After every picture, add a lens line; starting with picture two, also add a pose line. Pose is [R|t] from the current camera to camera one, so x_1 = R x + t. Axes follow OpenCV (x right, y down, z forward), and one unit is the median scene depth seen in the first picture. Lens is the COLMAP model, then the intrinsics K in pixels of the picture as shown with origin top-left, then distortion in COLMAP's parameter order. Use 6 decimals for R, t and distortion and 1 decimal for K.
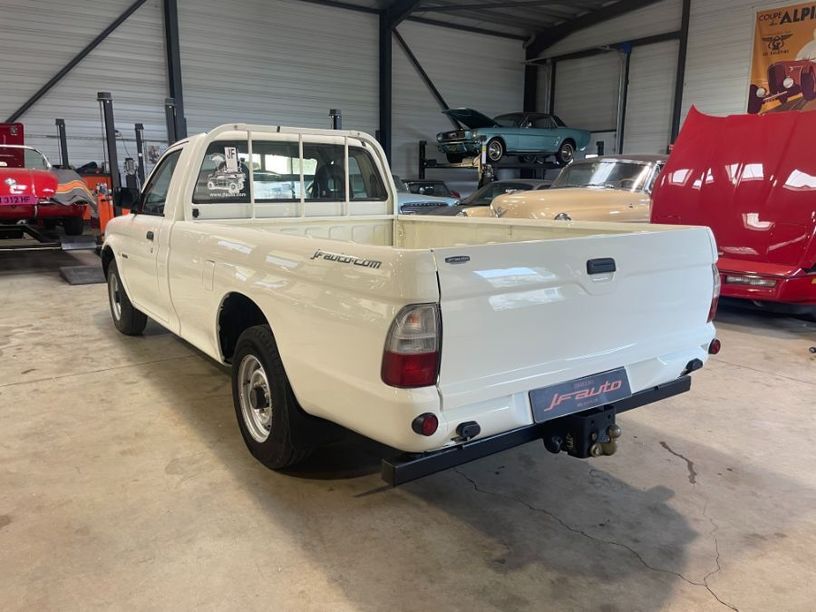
lens RADIAL K [[617.6, 0, 400.2], [0, 617.6, 305.3], [0, 0, 1]] dist [0.072373, -0.082630]
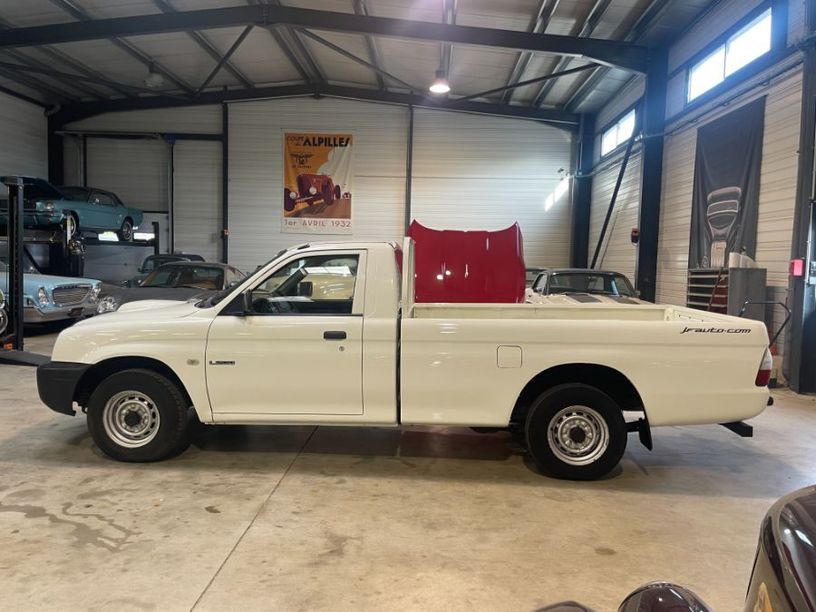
lens RADIAL K [[617.6, 0, 407.8], [0, 617.6, 307.0], [0, 0, 1]] dist [0.072373, -0.082630]
pose [[0.615389, -0.048035, 0.786759, -1.176483], [0.135061, 0.989805, -0.045211, -0.097118], [-0.776566, 0.134083, 0.615603, 0.276942]]
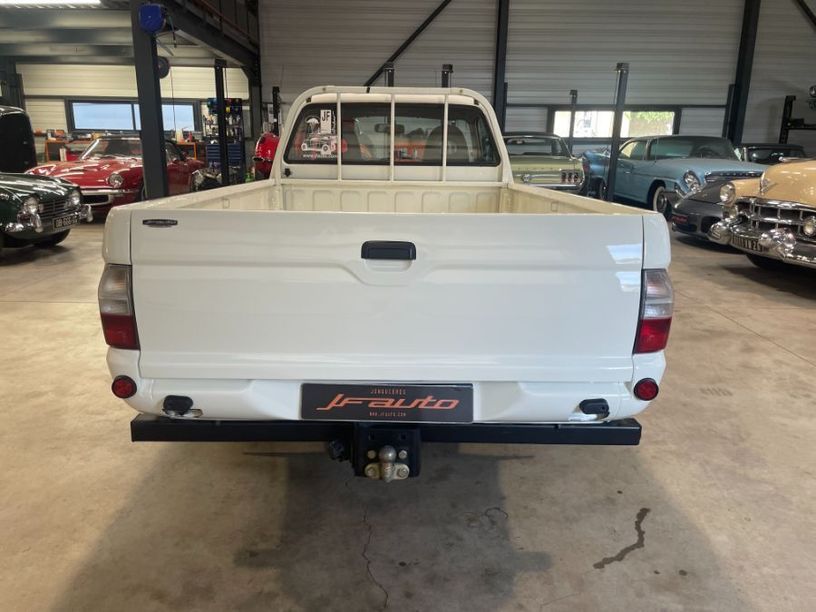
lens RADIAL K [[617.6, 0, 391.9], [0, 617.6, 305.8], [0, 0, 1]] dist [0.072373, -0.082630]
pose [[0.826378, 0.150574, -0.542611, 0.429821], [-0.120917, 0.988559, 0.090171, -0.036205], [0.549981, -0.008905, 0.835130, 0.185591]]
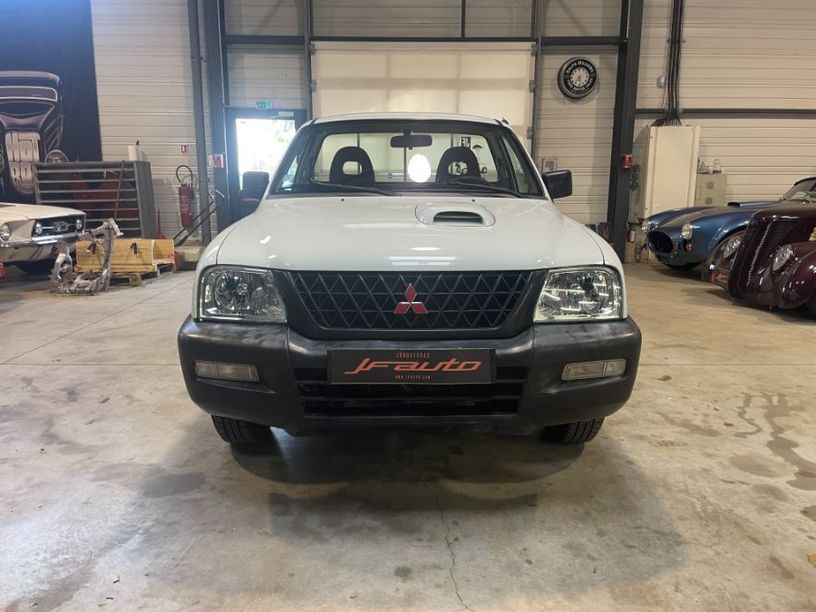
lens RADIAL K [[617.6, 0, 407.7], [0, 617.6, 303.5], [0, 0, 1]] dist [0.072373, -0.082630]
pose [[-0.827257, -0.109213, 0.551107, -0.838015], [0.103686, 0.934397, 0.340810, -0.356893], [-0.552173, 0.339080, -0.761662, 2.000041]]
